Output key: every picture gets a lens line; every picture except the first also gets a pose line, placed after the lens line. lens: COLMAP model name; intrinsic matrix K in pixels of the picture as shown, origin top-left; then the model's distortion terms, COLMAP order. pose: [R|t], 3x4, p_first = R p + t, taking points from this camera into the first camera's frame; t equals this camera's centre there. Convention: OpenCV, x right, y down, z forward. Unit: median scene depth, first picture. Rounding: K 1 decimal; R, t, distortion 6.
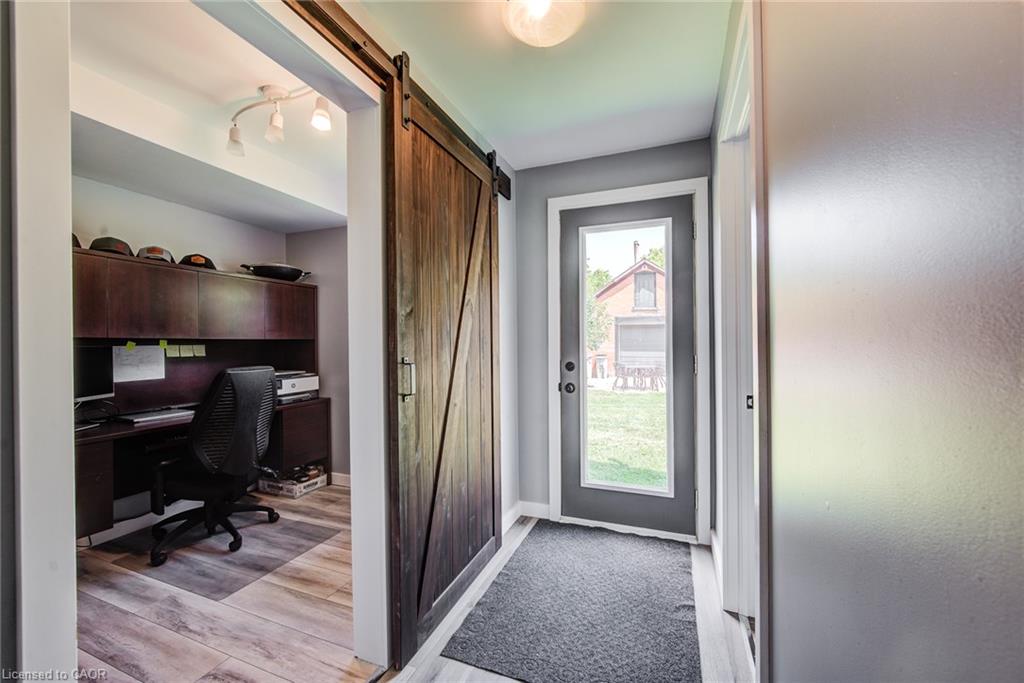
lens RADIAL K [[397.3, 0, 515.8], [0, 397.3, 342.2], [0, 0, 1]] dist [0.000437, -0.000229]
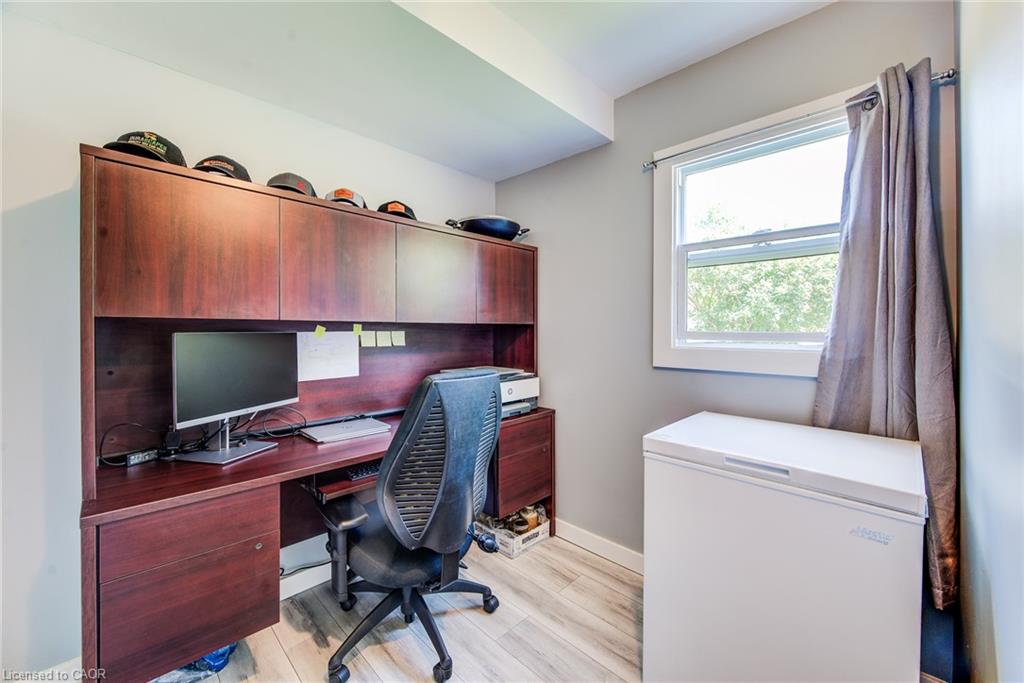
lens RADIAL K [[408.0, 0, 535.9], [0, 408.0, 328.9], [0, 0, 1]] dist [-0.000034, -0.000049]
pose [[0.936222, 0.009476, -0.351281, -0.293139], [-0.008714, 0.999955, 0.003750, -0.002044], [0.351301, -0.000449, 0.936263, 0.384370]]
